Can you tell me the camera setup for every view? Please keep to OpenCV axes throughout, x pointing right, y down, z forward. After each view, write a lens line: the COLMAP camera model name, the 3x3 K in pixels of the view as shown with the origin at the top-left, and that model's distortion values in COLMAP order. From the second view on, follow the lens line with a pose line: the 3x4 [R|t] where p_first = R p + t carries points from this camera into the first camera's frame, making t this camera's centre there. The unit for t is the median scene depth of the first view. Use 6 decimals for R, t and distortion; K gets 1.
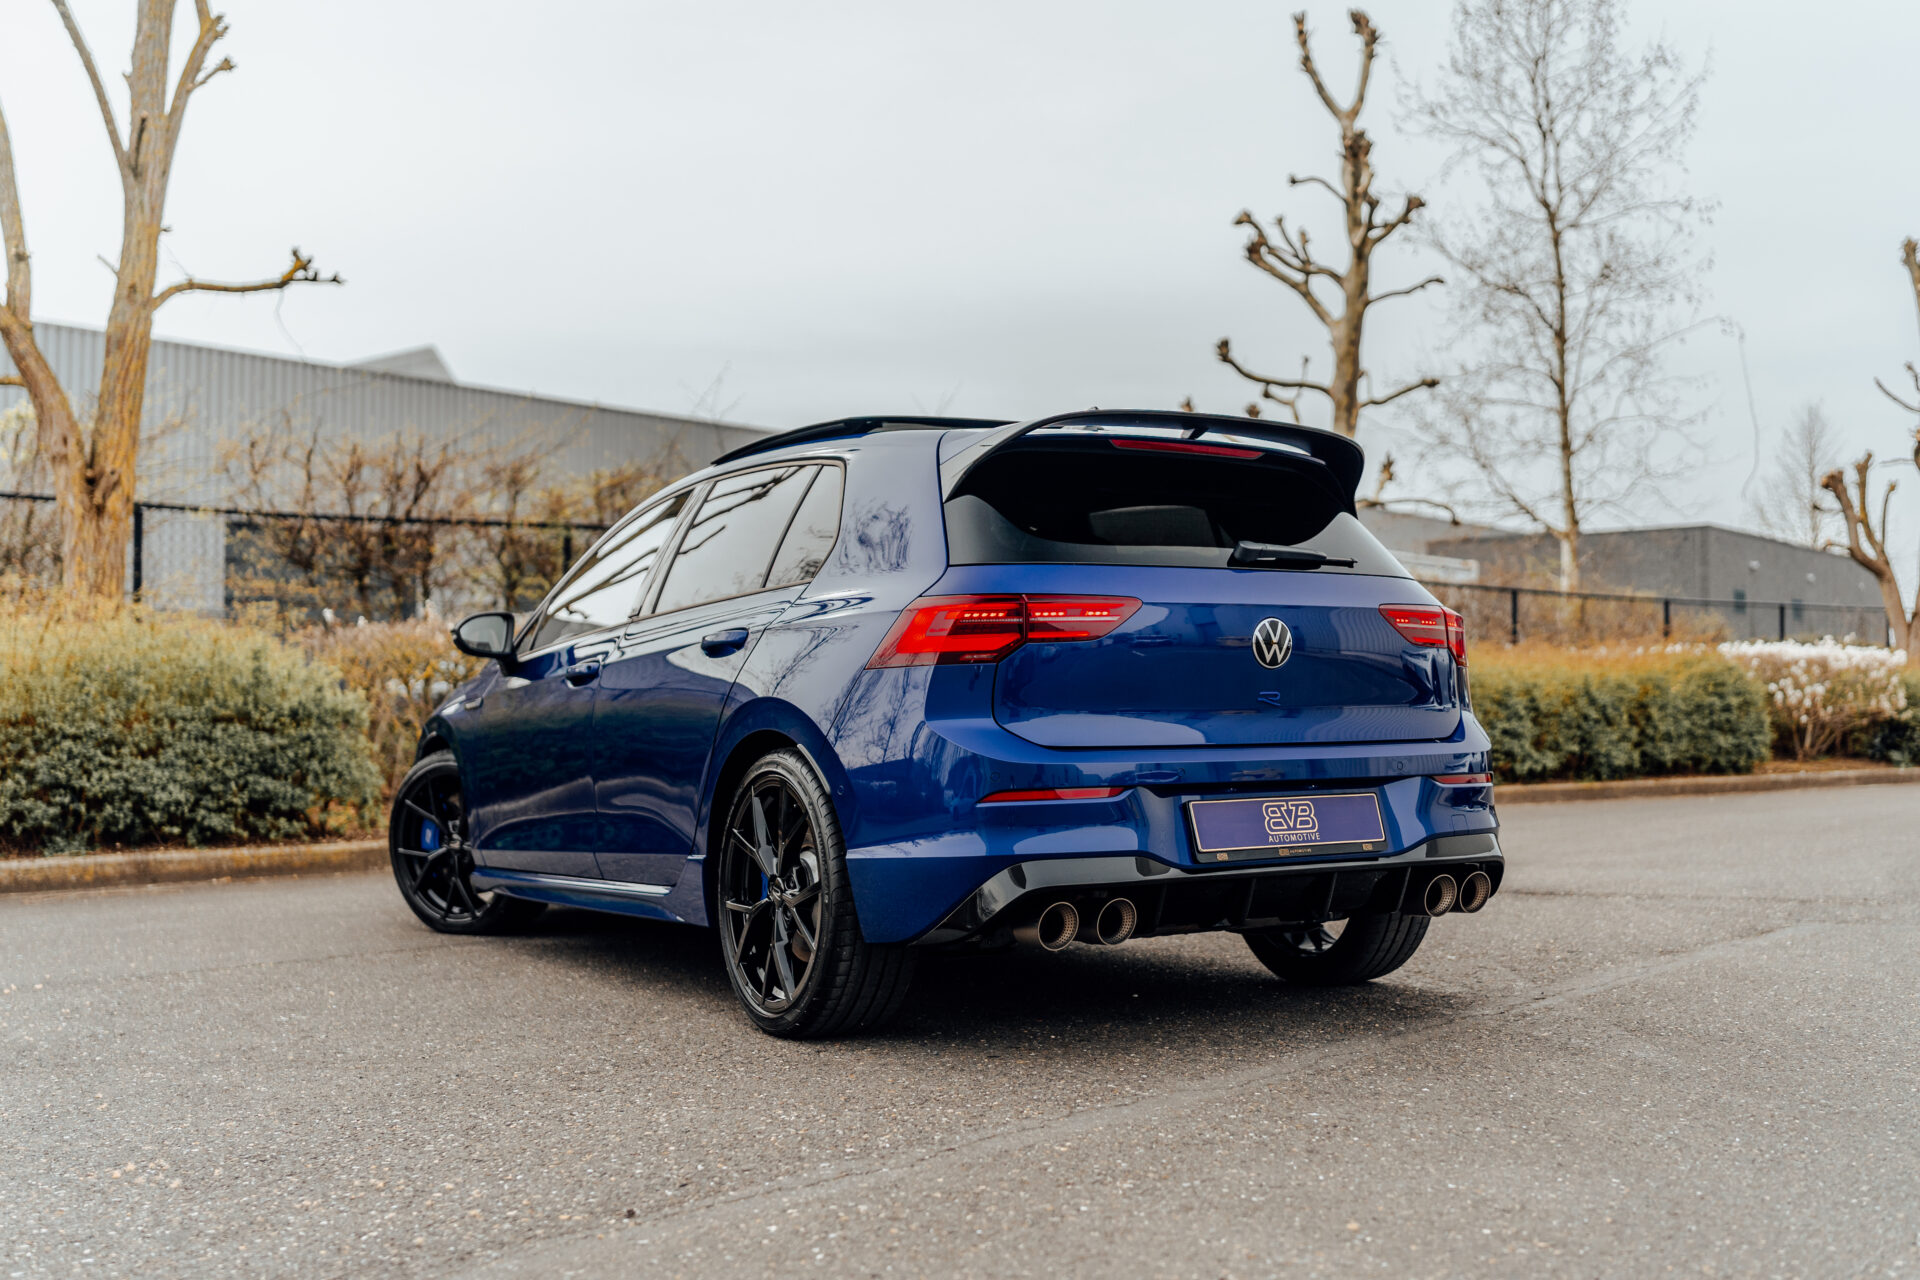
lens RADIAL K [[1922.7, 0, 1018.4], [0, 1922.7, 617.0], [0, 0, 1]] dist [0.005426, -0.019115]
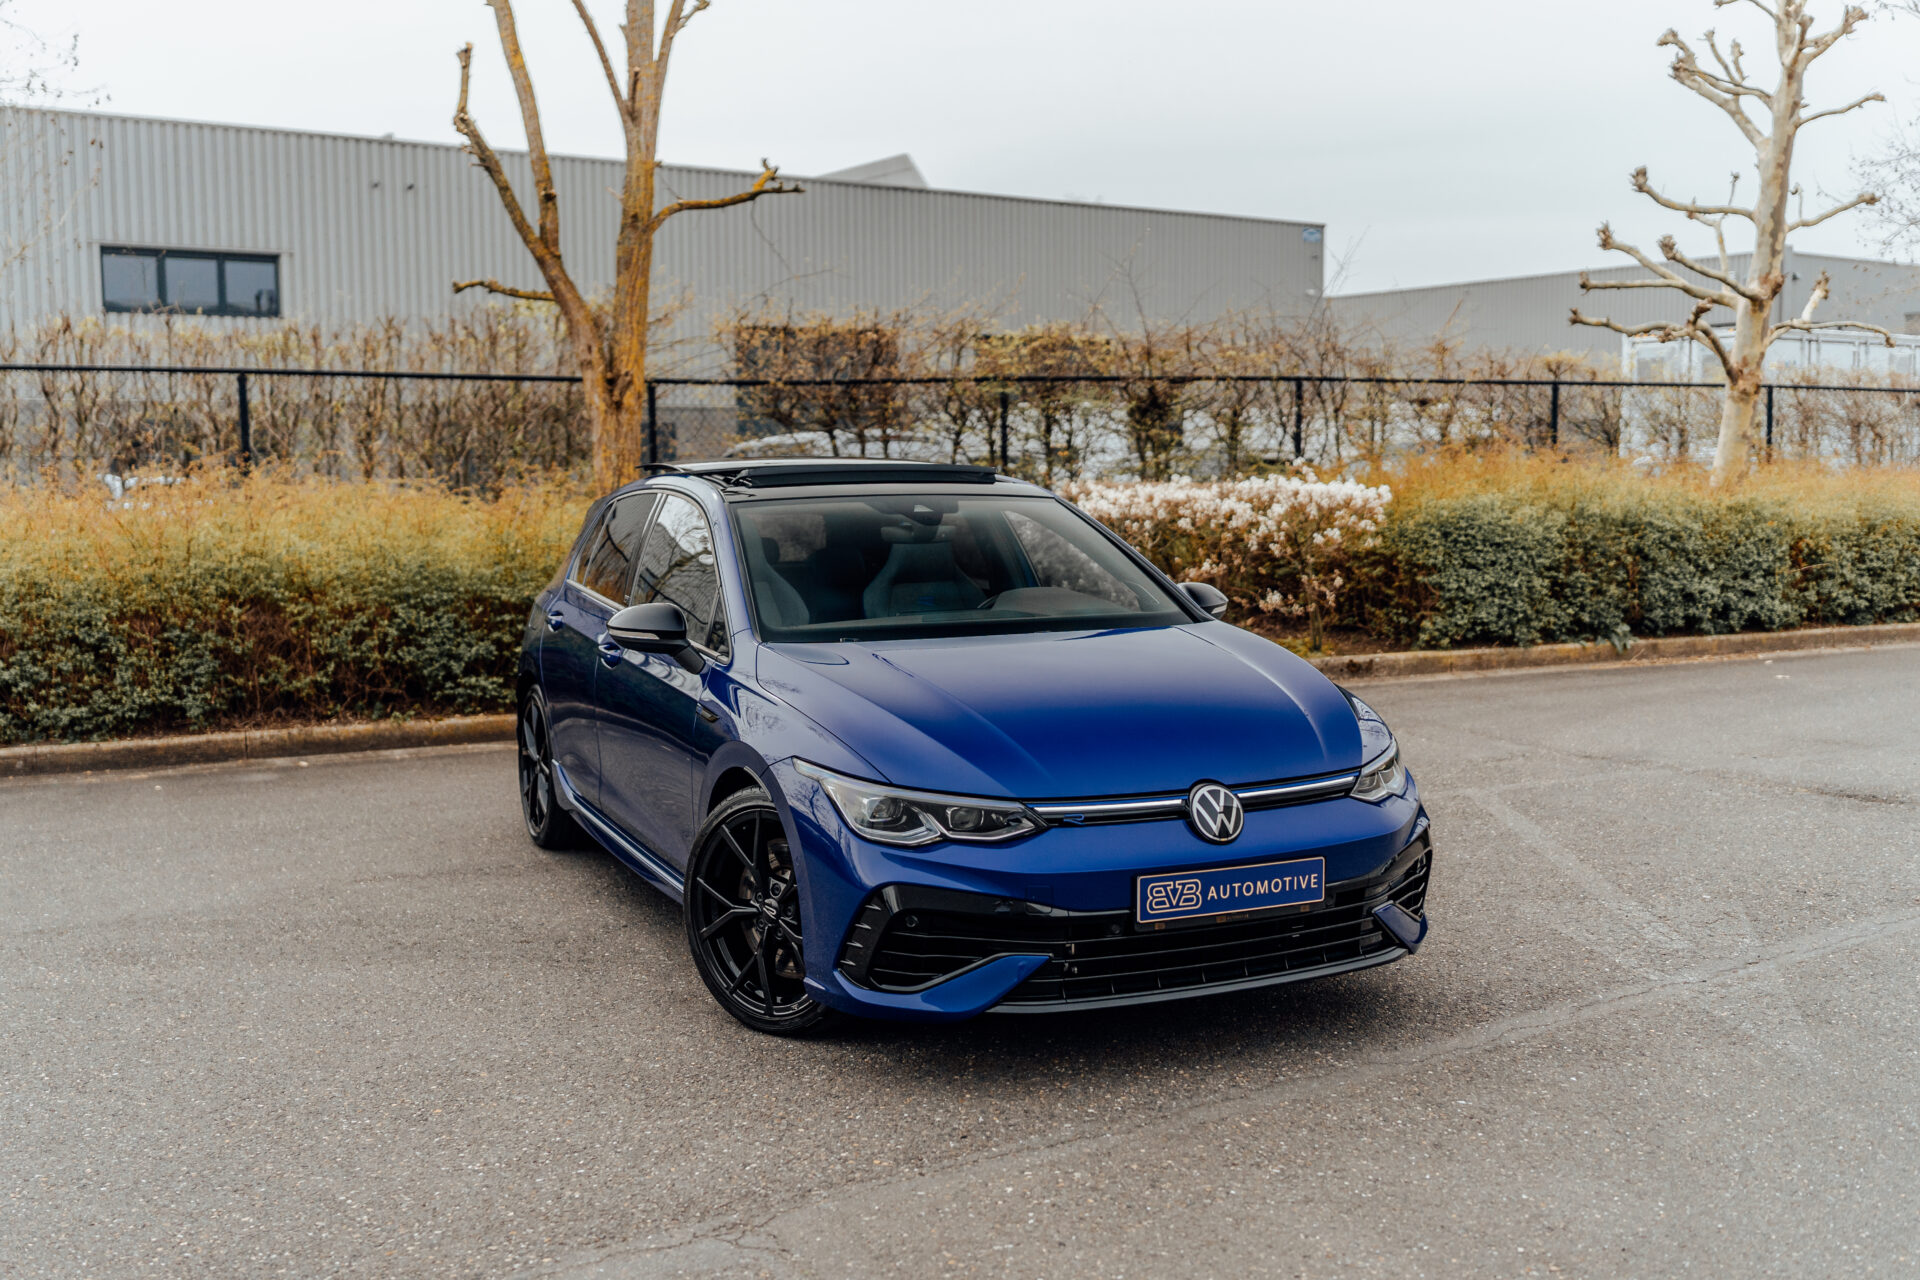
lens RADIAL K [[1839.4, 0, 950.0], [0, 1839.4, 632.9], [0, 0, 1]] dist [0.007483, -0.005268]
pose [[0.960027, 0.021304, -0.279094, 0.052740], [0.019564, 0.989554, 0.142832, -0.075384], [0.279222, -0.142583, 0.949582, -0.069174]]
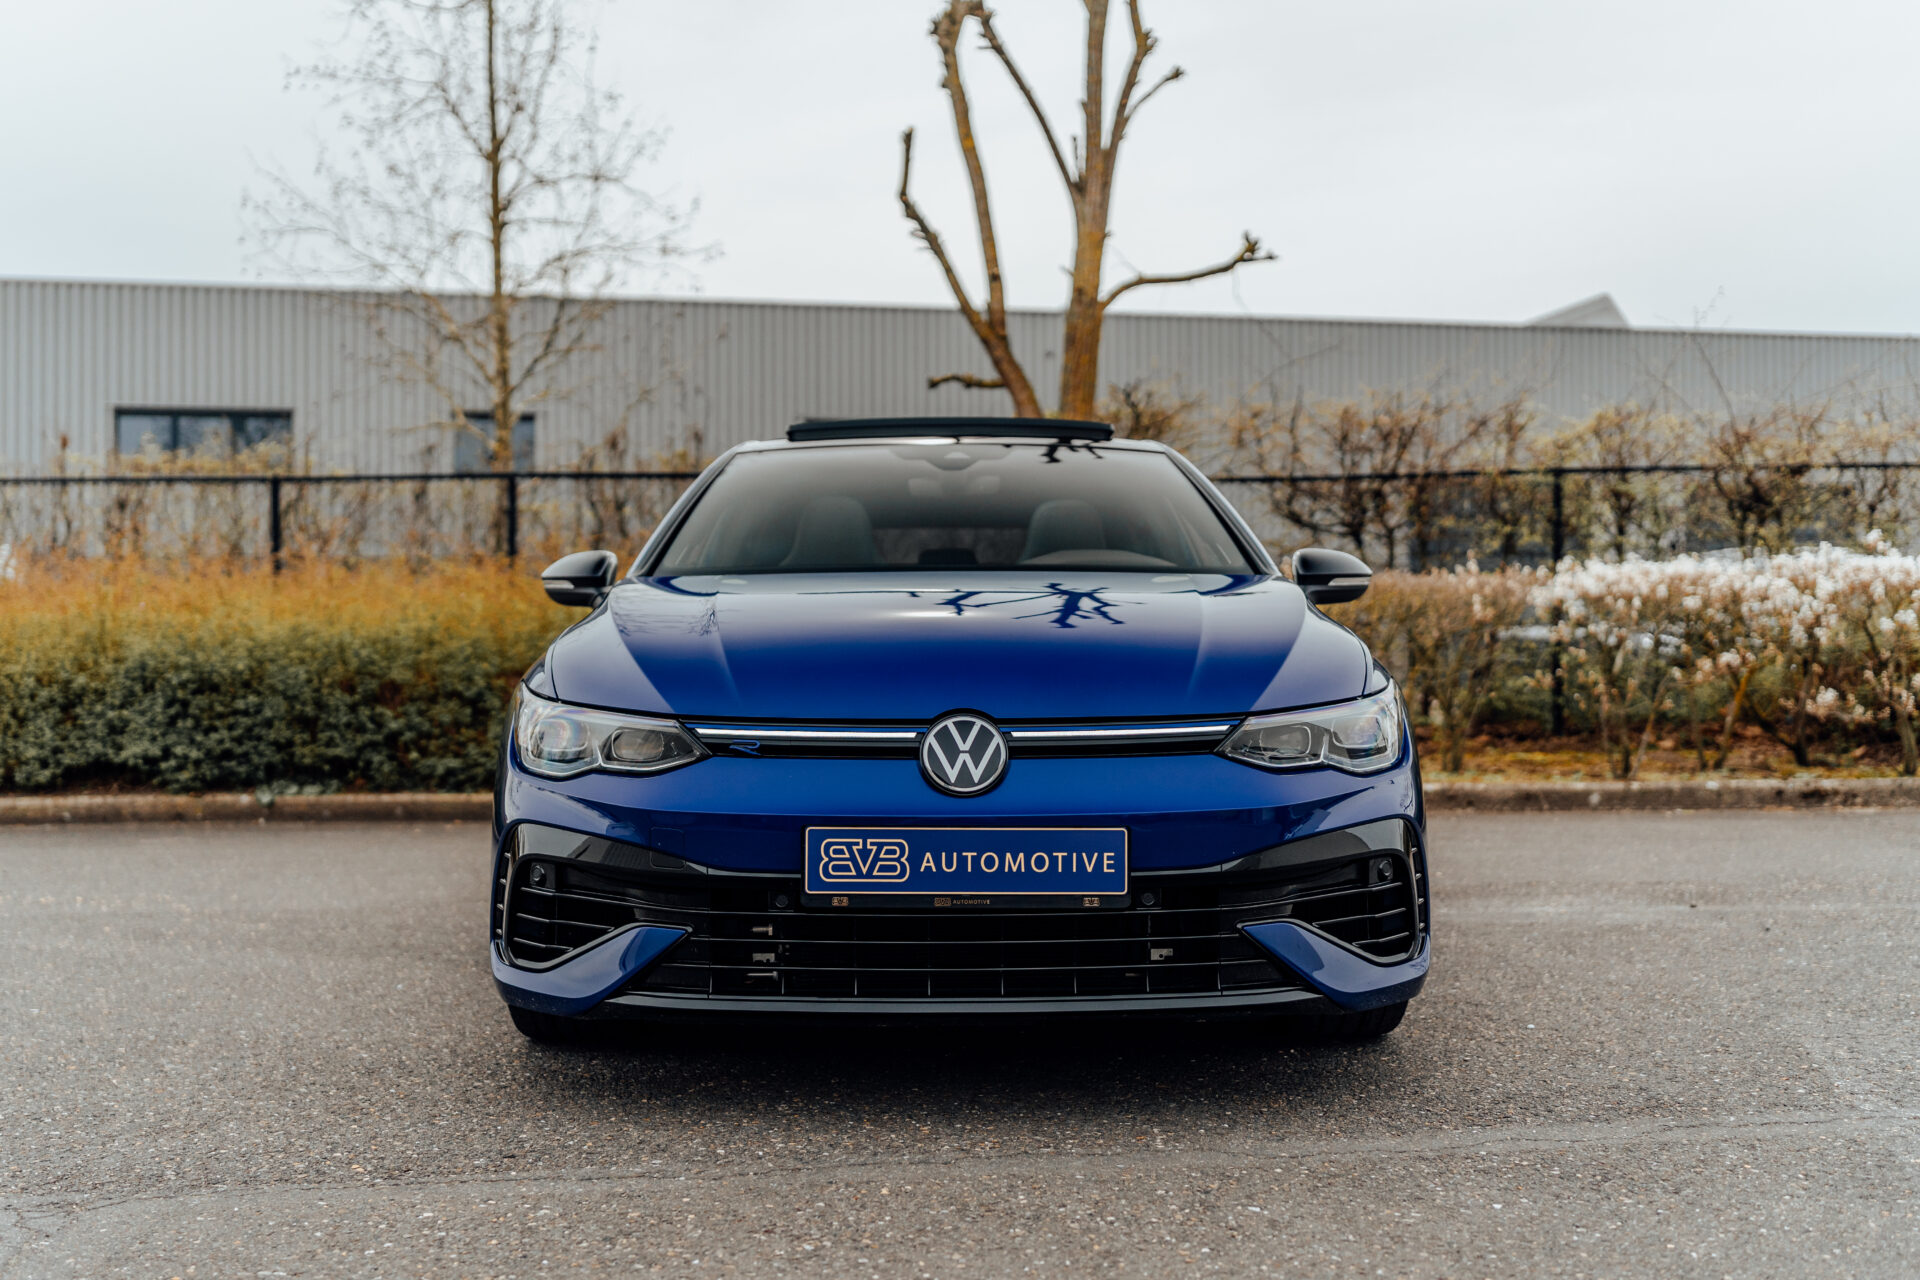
lens RADIAL K [[1819.5, 0, 960.0], [0, 1819.5, 640.0], [0, 0, 1]] dist [0.014204, -0.022080]
pose [[0.765605, -0.006204, -0.643281, 0.179188], [0.034435, 0.998915, 0.031349, -0.000846], [0.642389, -0.046152, 0.764988, 0.119746]]
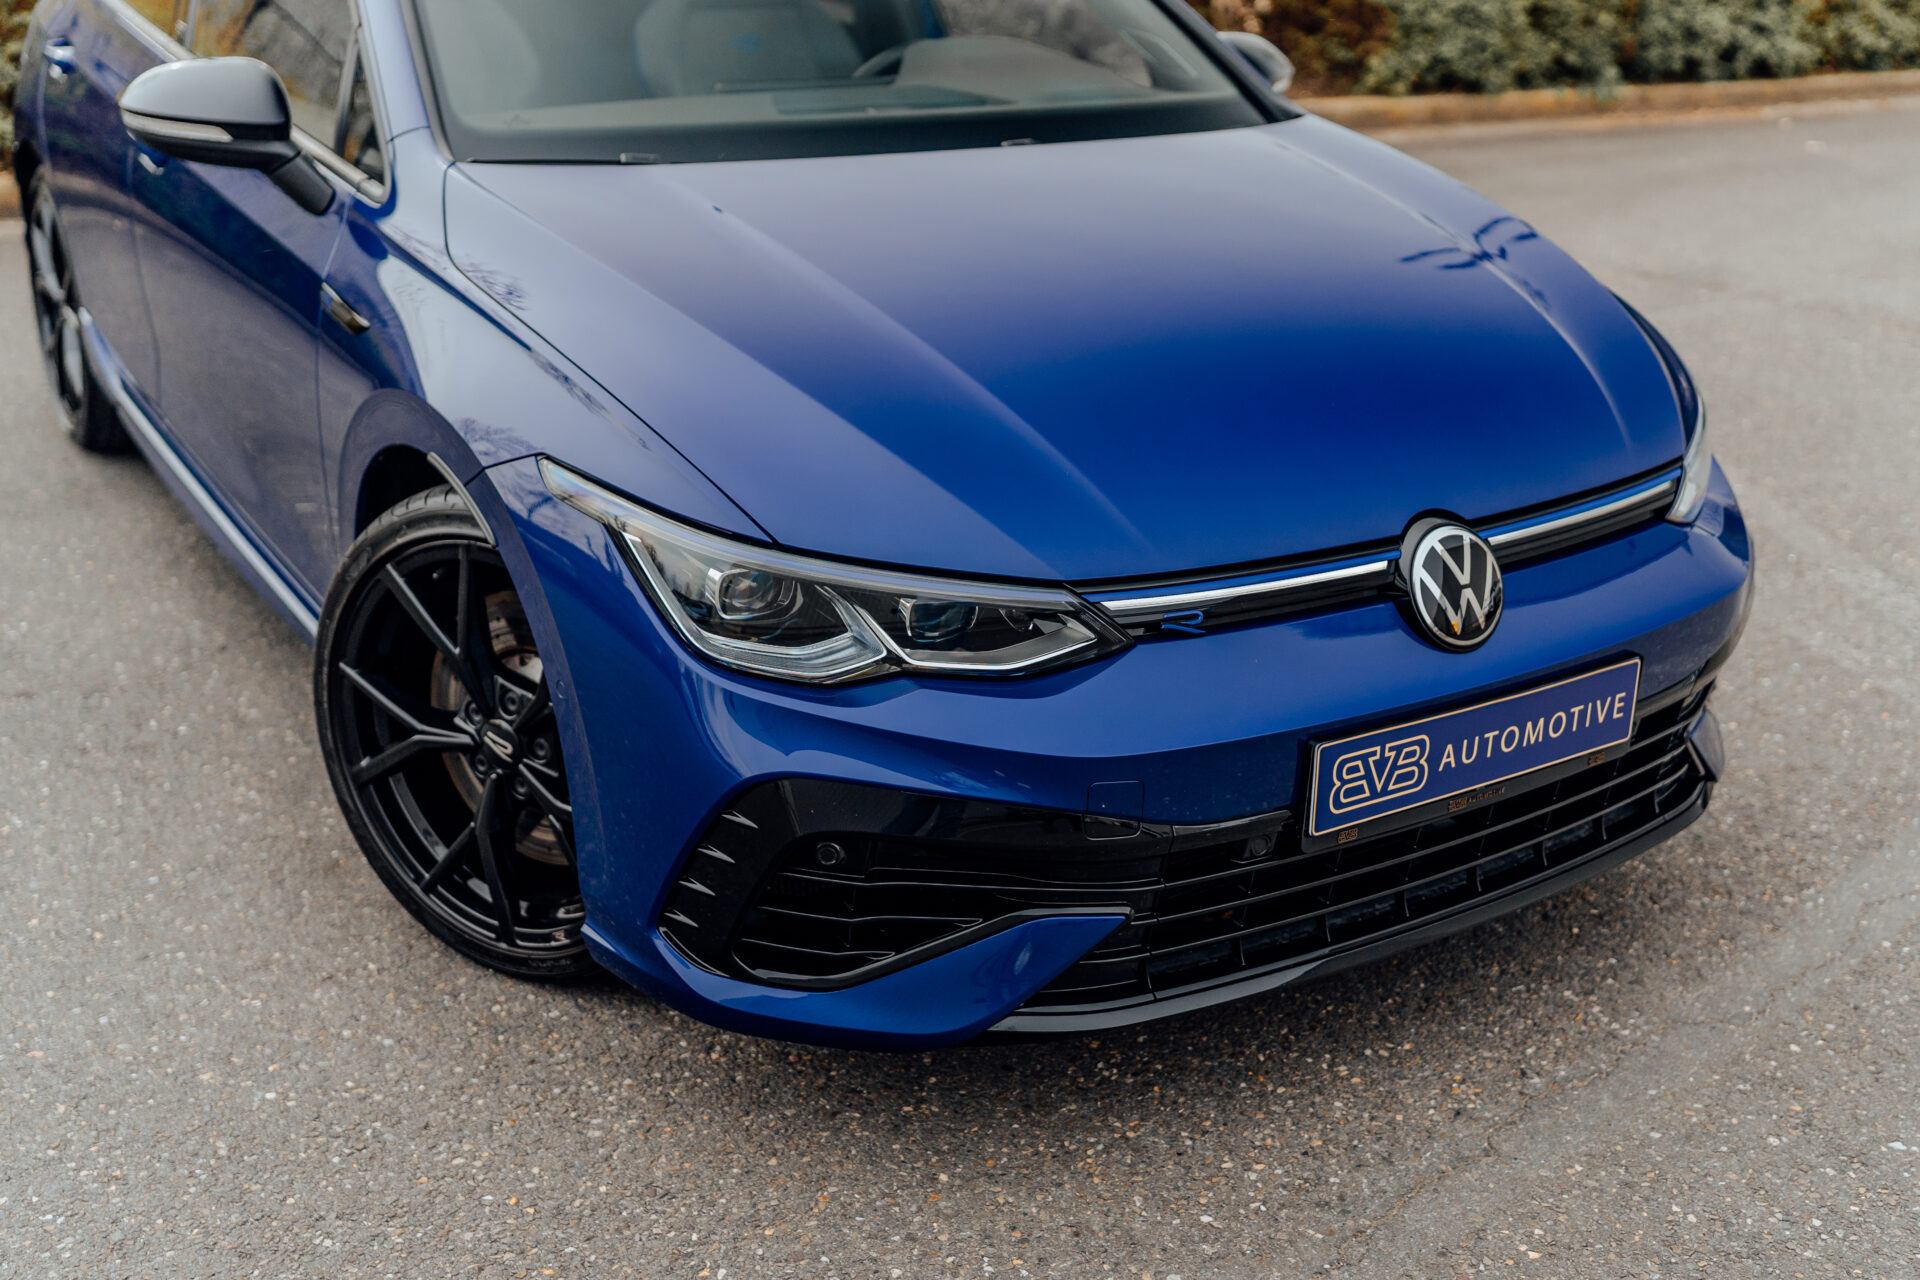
lens RADIAL K [[2048.3, 0, 1061.5], [0, 2048.3, 604.8], [0, 0, 1]] dist [0.003946, 0.007776]
pose [[0.993201, 0.077534, -0.086835, -0.027866], [-0.035780, 0.913137, 0.406080, -0.061224], [0.110777, -0.400212, 0.909703, 0.129964]]
